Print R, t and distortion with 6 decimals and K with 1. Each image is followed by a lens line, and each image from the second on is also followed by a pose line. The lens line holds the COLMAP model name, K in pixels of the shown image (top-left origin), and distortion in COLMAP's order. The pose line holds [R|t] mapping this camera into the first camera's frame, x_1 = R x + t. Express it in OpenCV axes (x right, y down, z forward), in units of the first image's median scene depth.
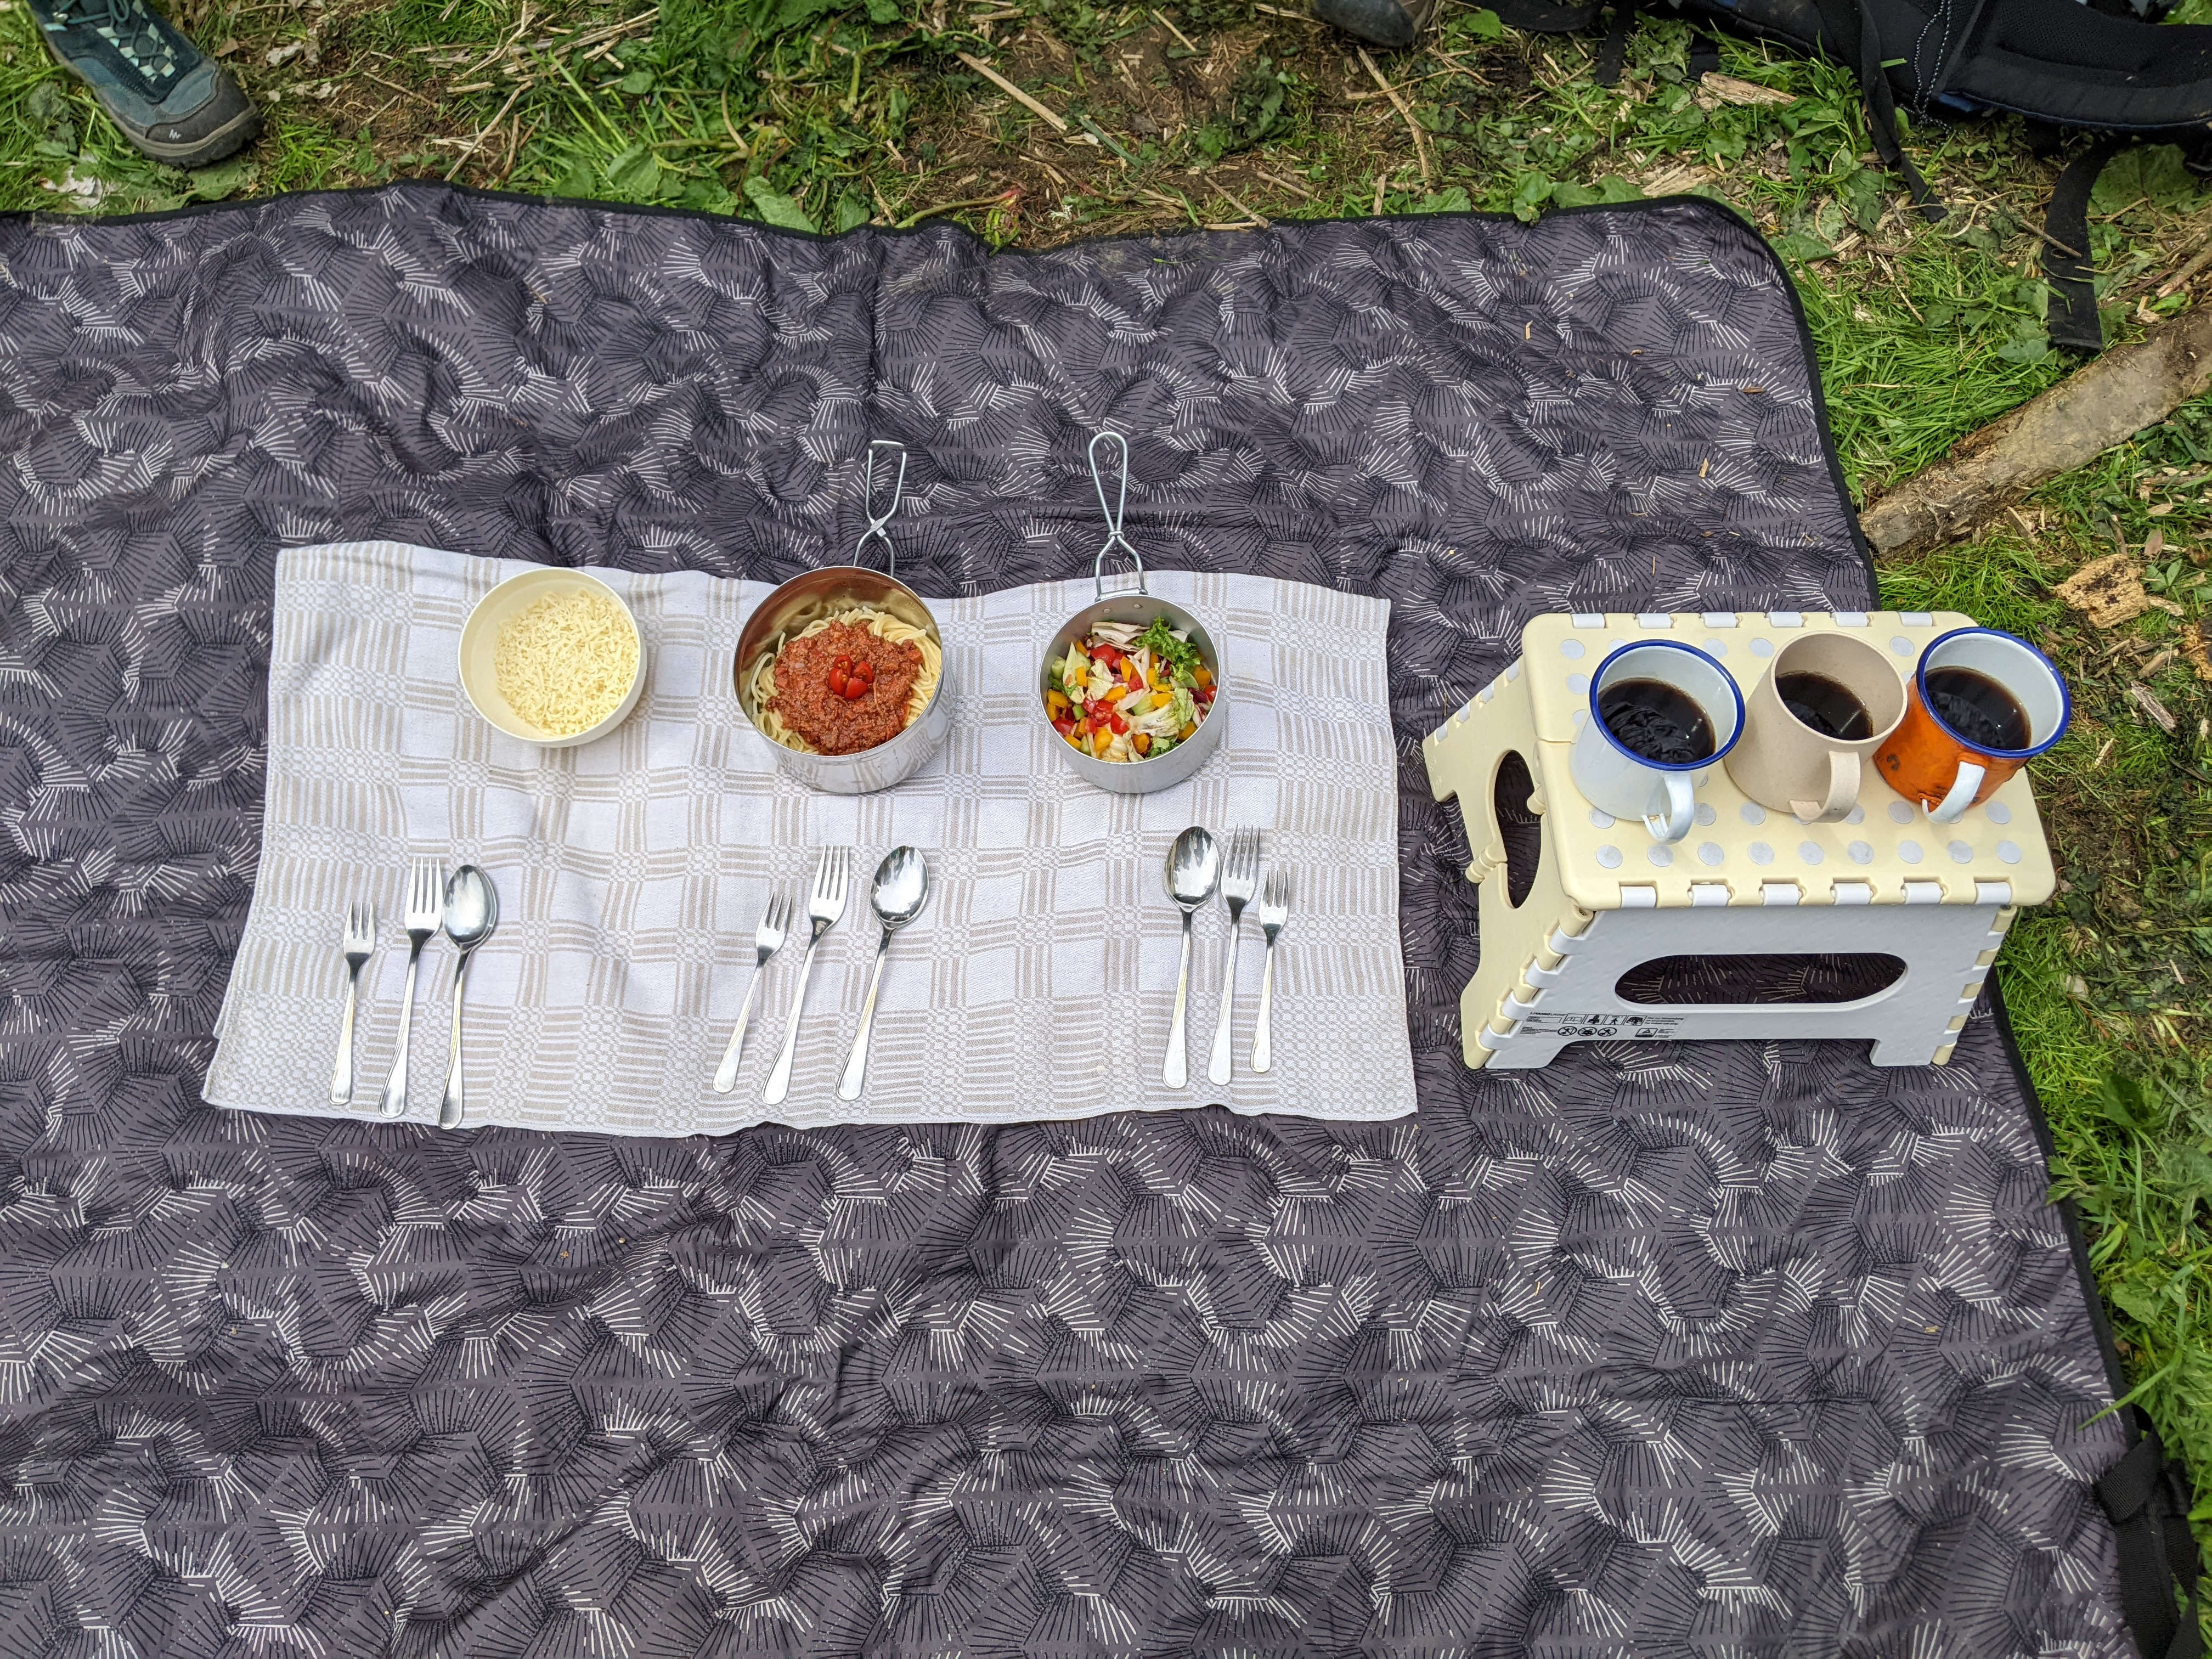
lens RADIAL K [[1731.3, 0, 1097.3], [0, 1731.3, 824.0], [0, 0, 1]] dist [0.067784, -0.135236]
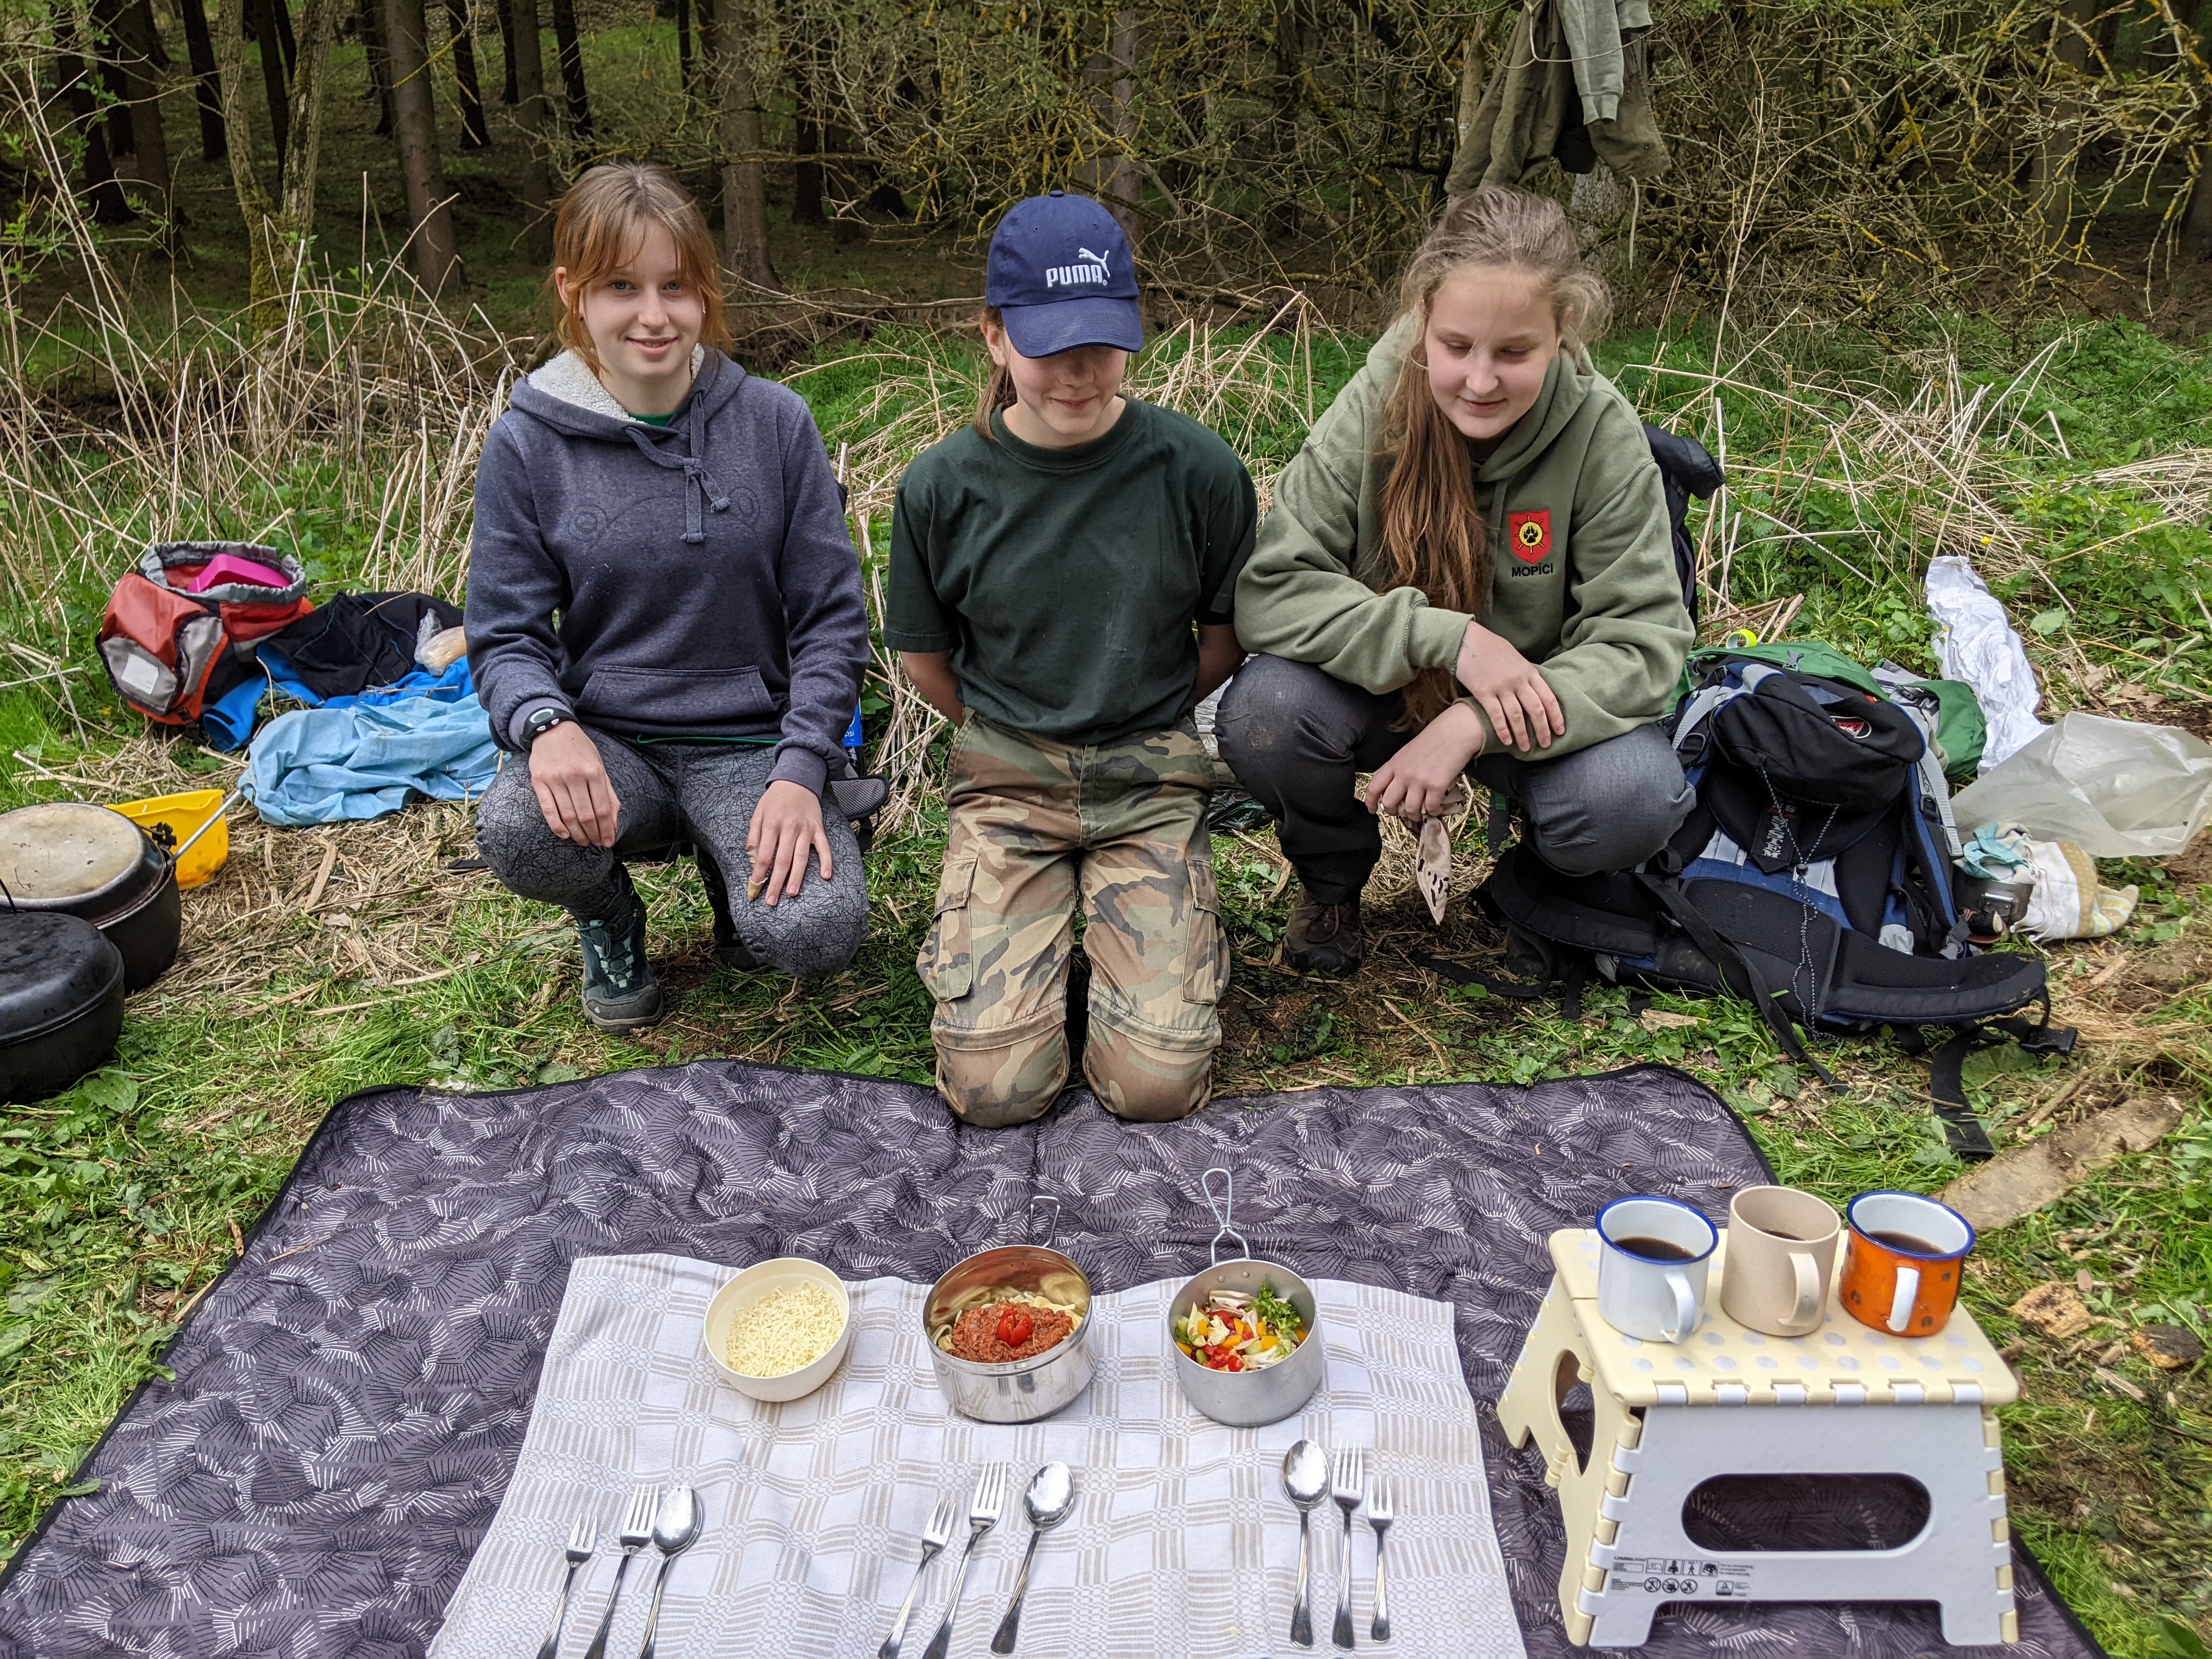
lens RADIAL K [[1731.3, 0, 1097.3], [0, 1731.3, 824.0], [0, 0, 1]] dist [0.067784, -0.135236]
pose [[0.999020, -0.020607, -0.039160, -0.025604], [-0.011278, 0.737150, -0.675635, 0.444035], [0.042789, 0.675415, 0.736195, -0.138719]]
